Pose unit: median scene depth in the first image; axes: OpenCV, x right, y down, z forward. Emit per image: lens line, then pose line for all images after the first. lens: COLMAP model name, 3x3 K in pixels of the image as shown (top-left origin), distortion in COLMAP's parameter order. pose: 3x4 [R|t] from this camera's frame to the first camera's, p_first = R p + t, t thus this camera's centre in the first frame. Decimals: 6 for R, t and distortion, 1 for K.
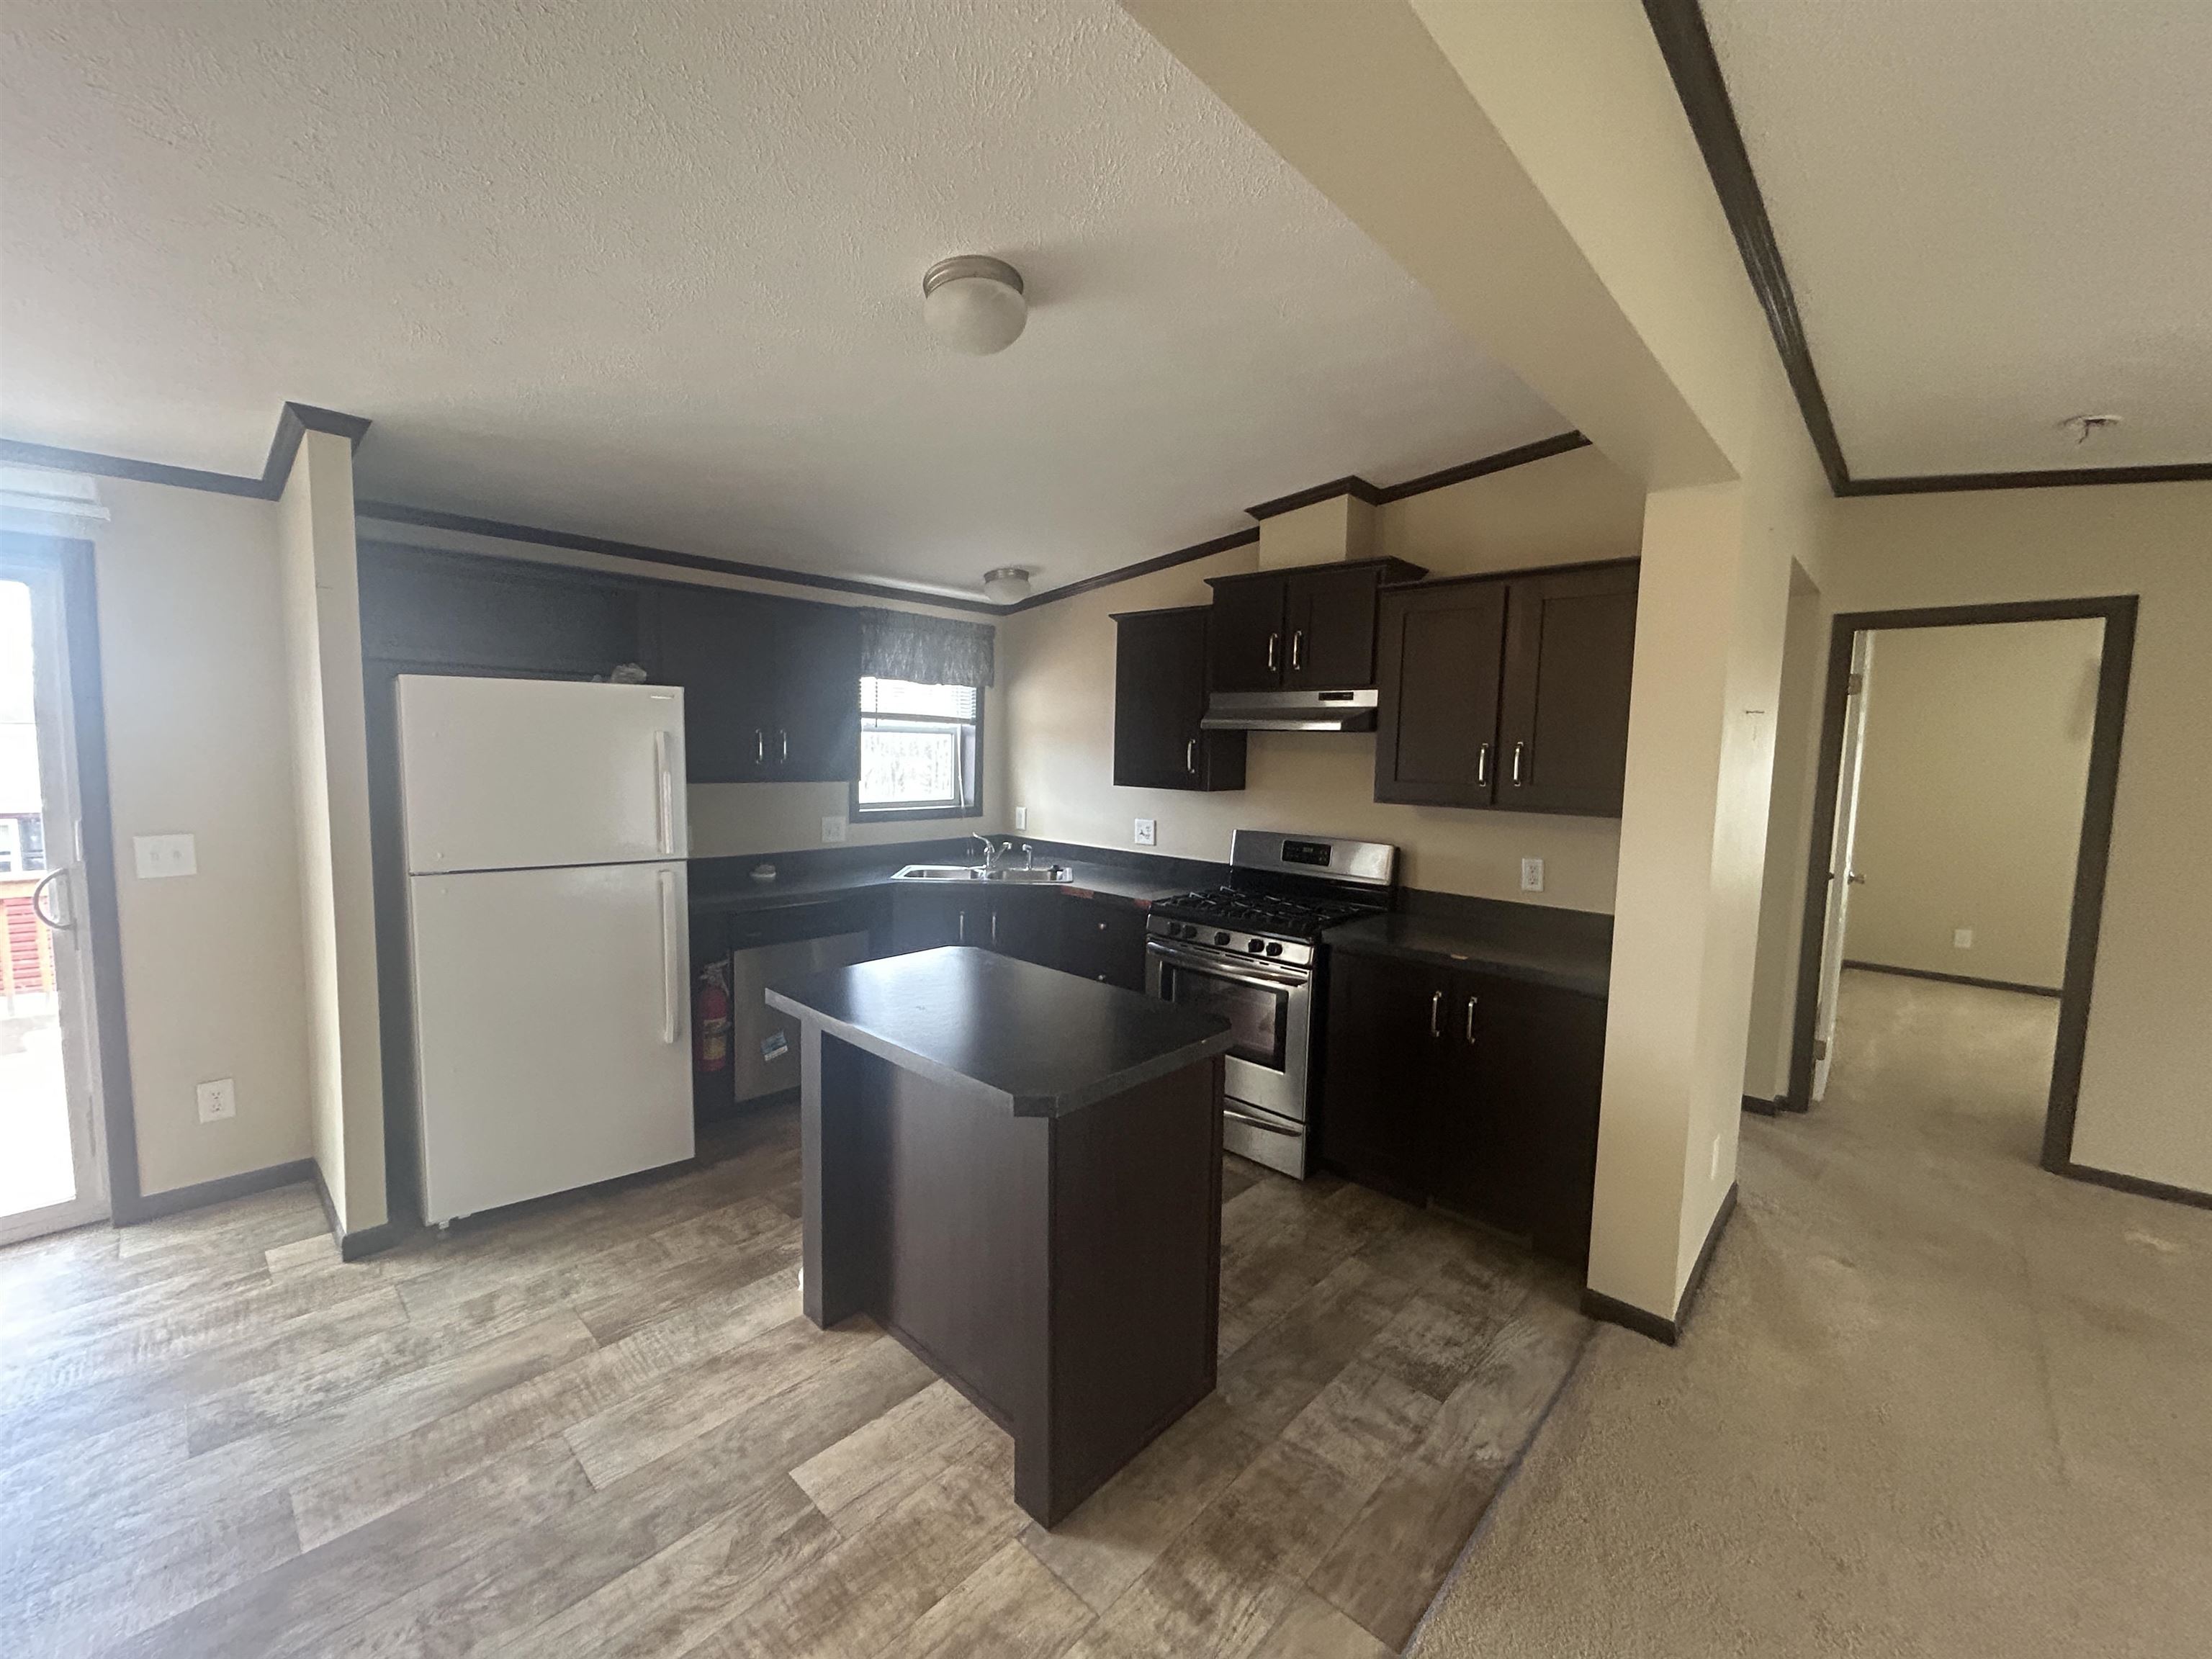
lens RADIAL K [[889.8, 0, 1102.8], [0, 889.8, 825.6], [0, 0, 1]] dist [-0.001571, 0.000777]
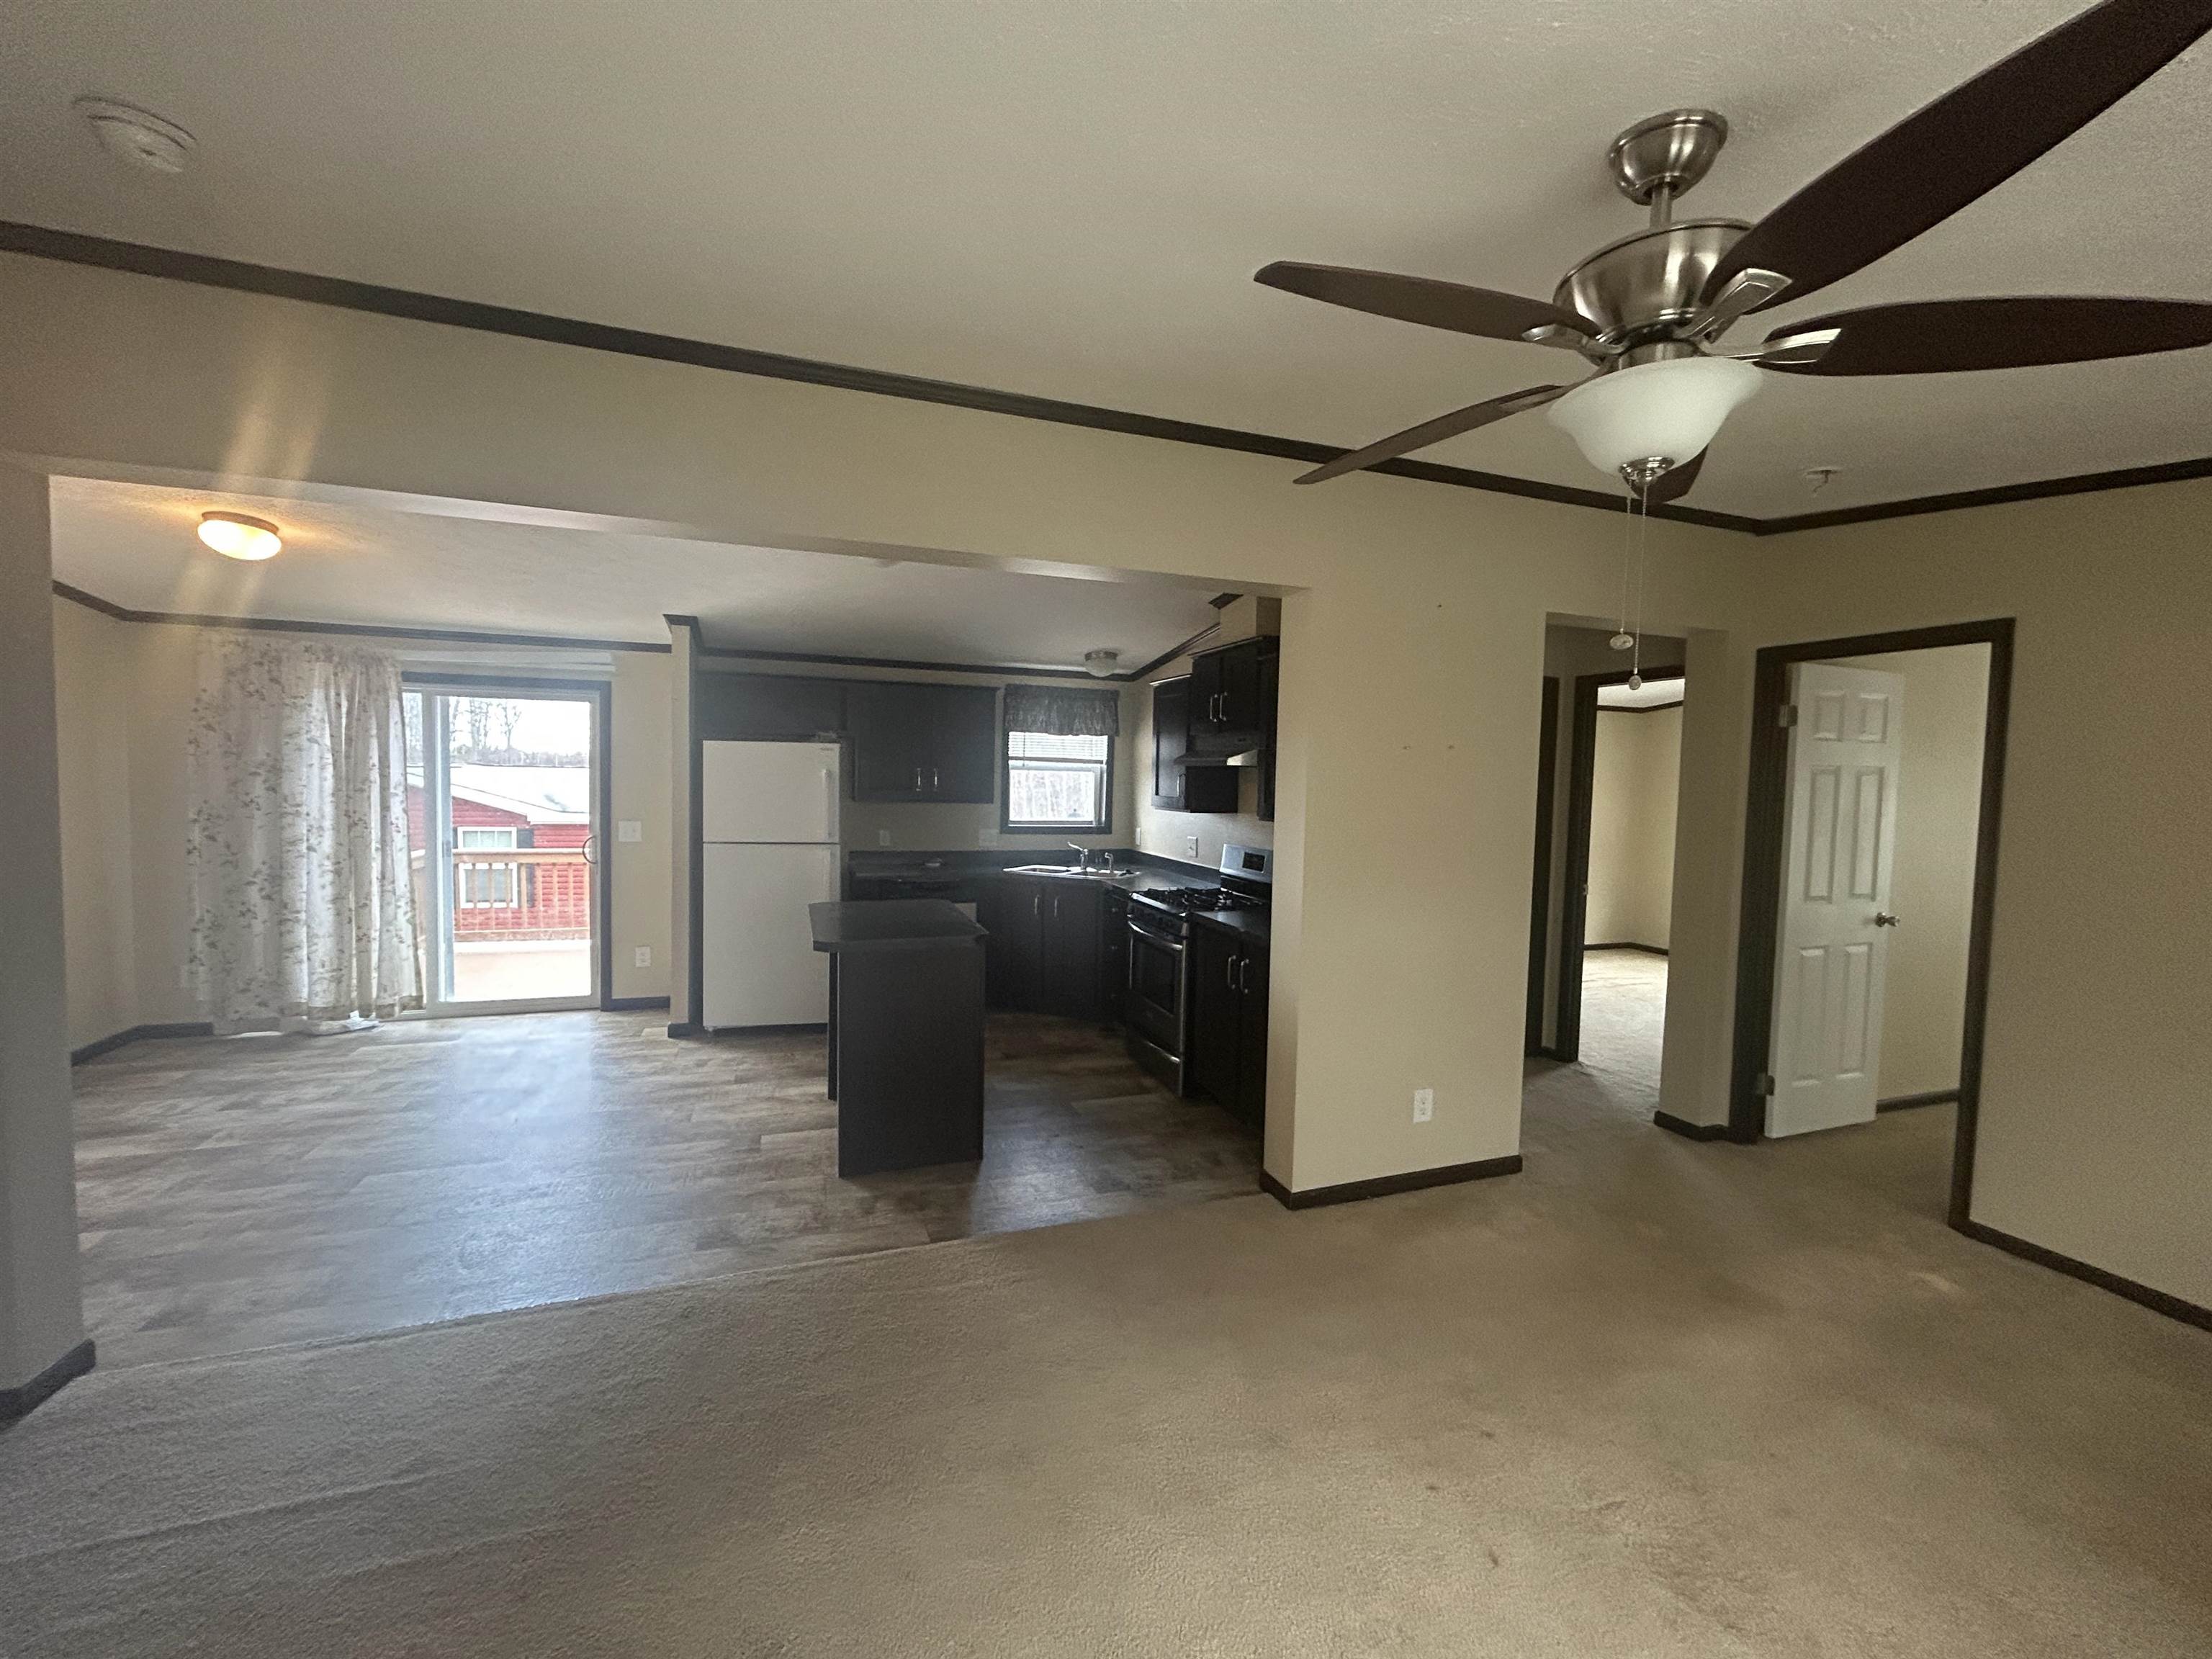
lens RADIAL K [[889.8, 0, 1101.3], [0, 889.8, 824.3], [0, 0, 1]] dist [-0.001571, 0.000777]
pose [[0.889536, 0.022131, -0.456328, 0.733650], [-0.044555, 0.998267, -0.038439, 0.042561], [0.454687, 0.054525, 0.888981, -0.282333]]
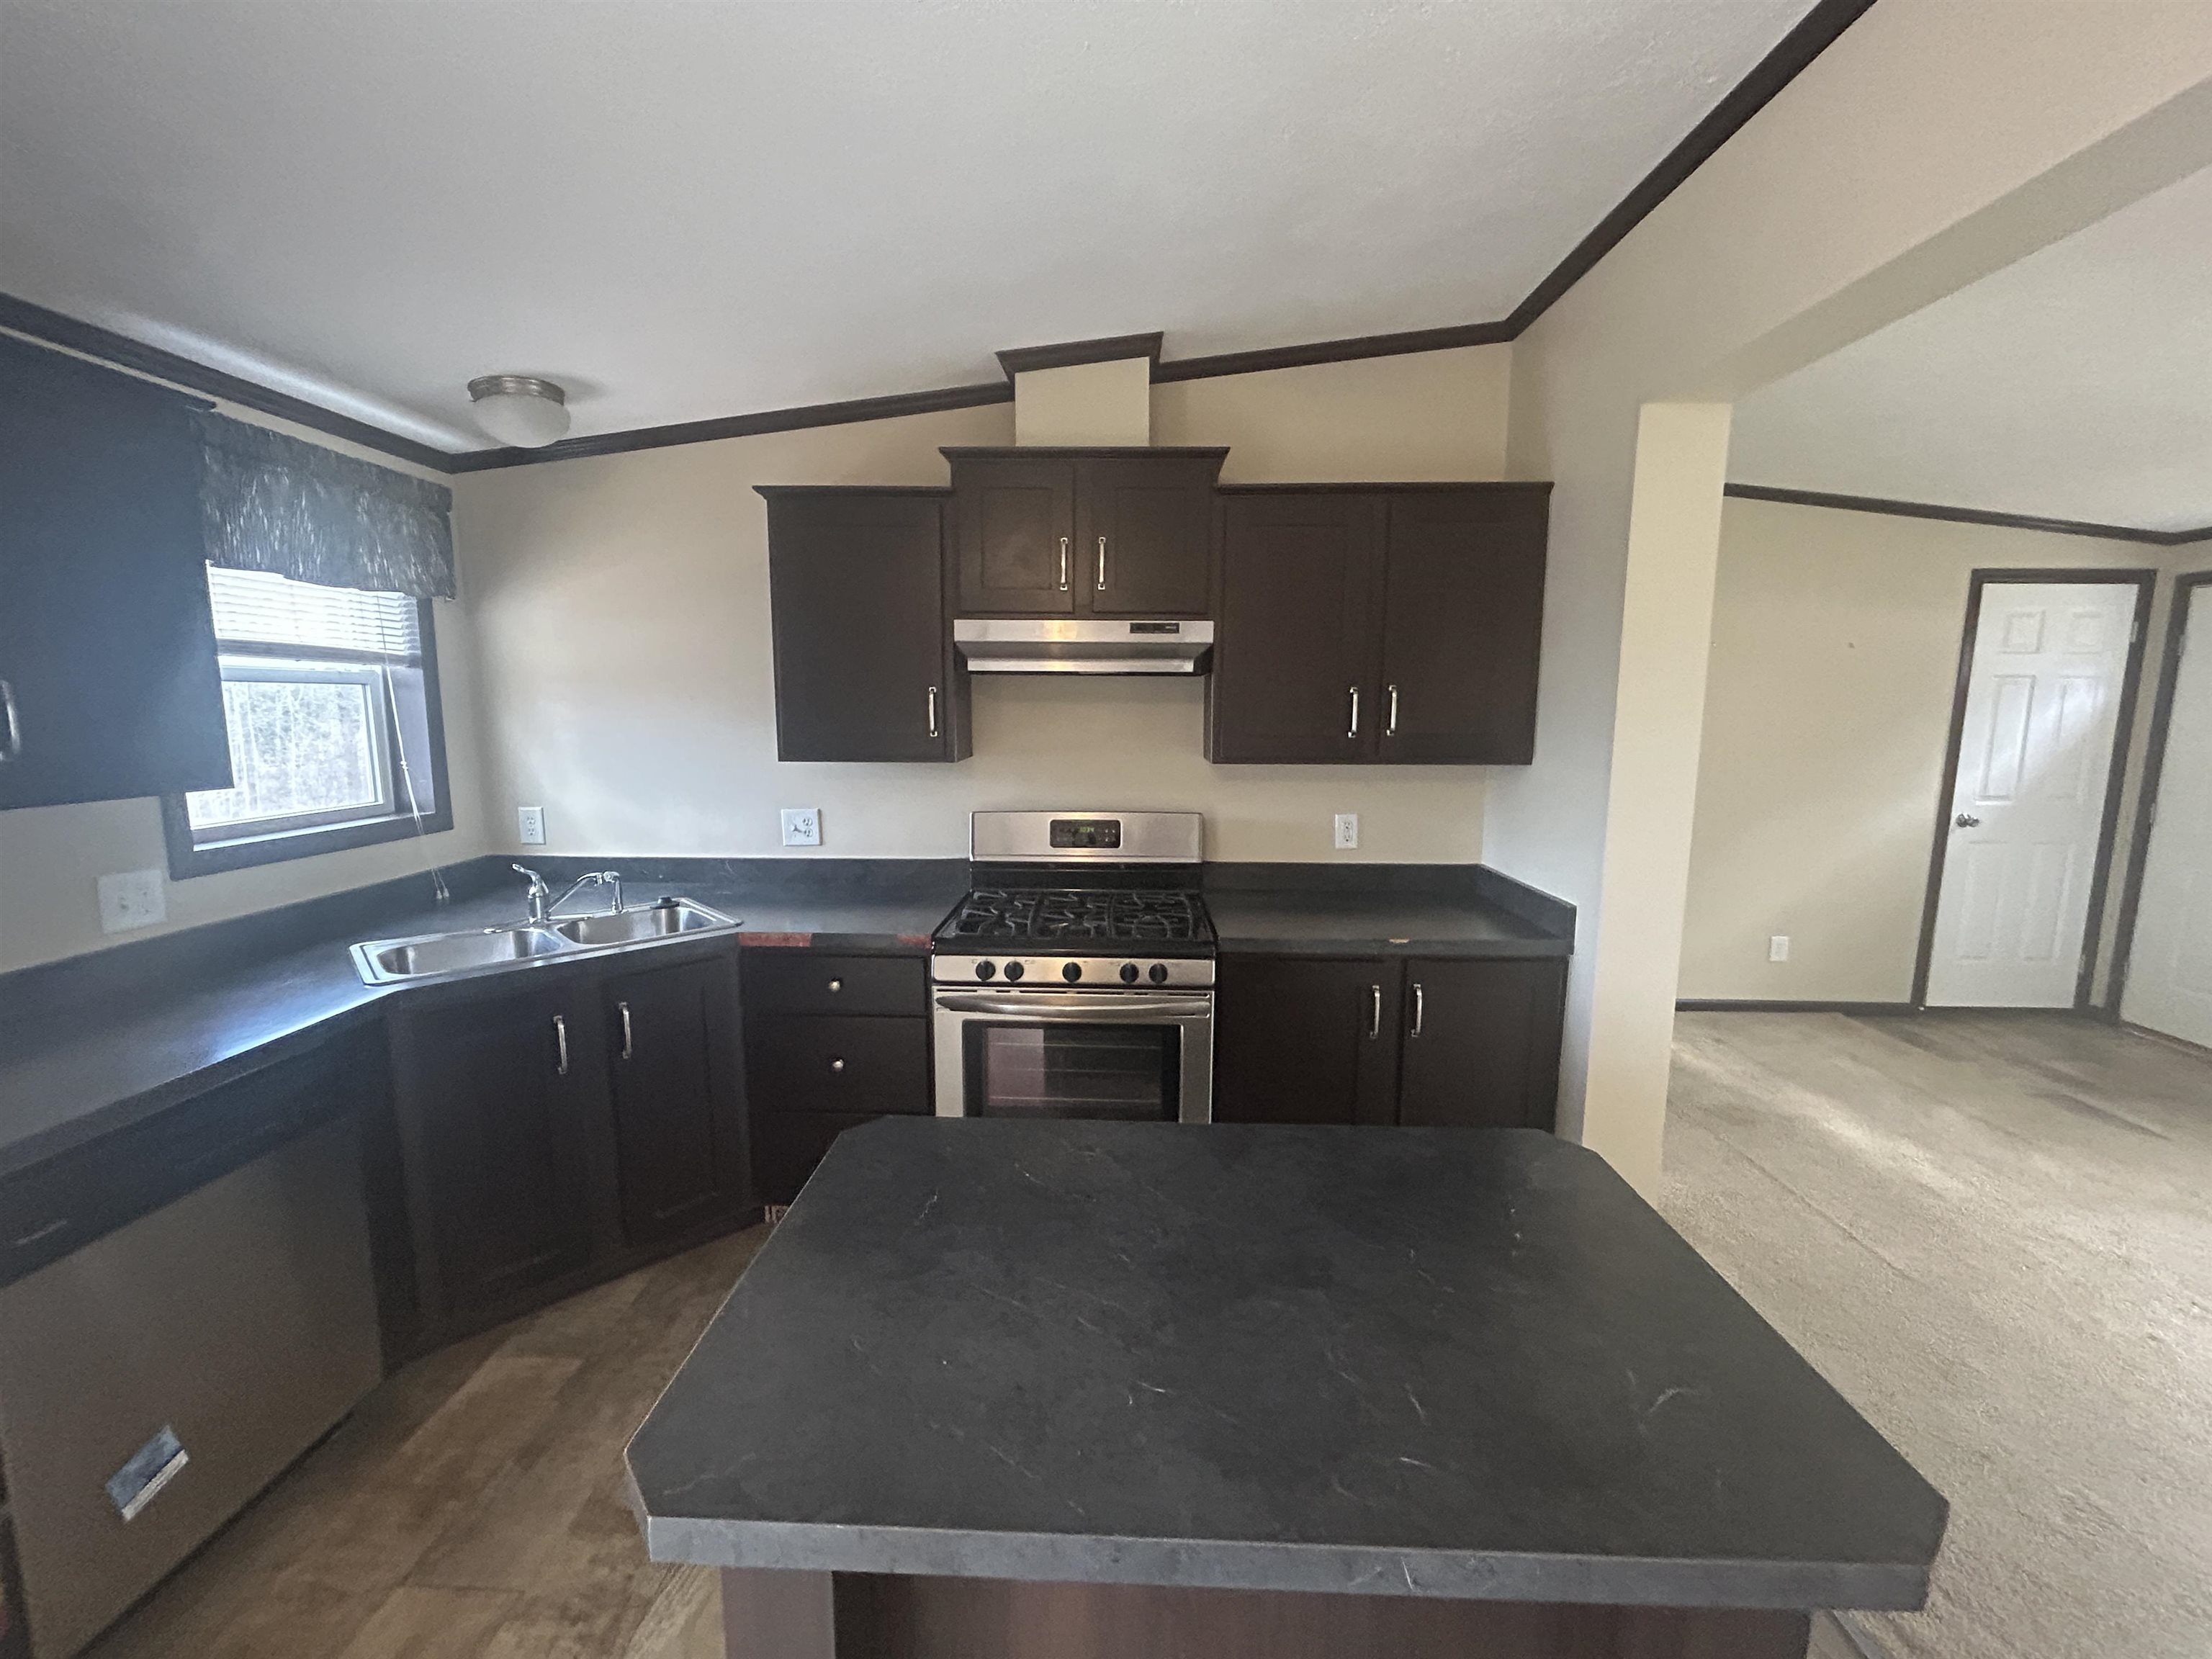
lens RADIAL K [[889.8, 0, 1098.9], [0, 889.8, 827.0], [0, 0, 1]] dist [-0.001571, 0.000777]
pose [[0.754903, -0.112404, 0.646132, -0.311987], [0.074552, 0.993525, 0.085736, -0.048351], [-0.651585, -0.016552, 0.758395, 0.484681]]
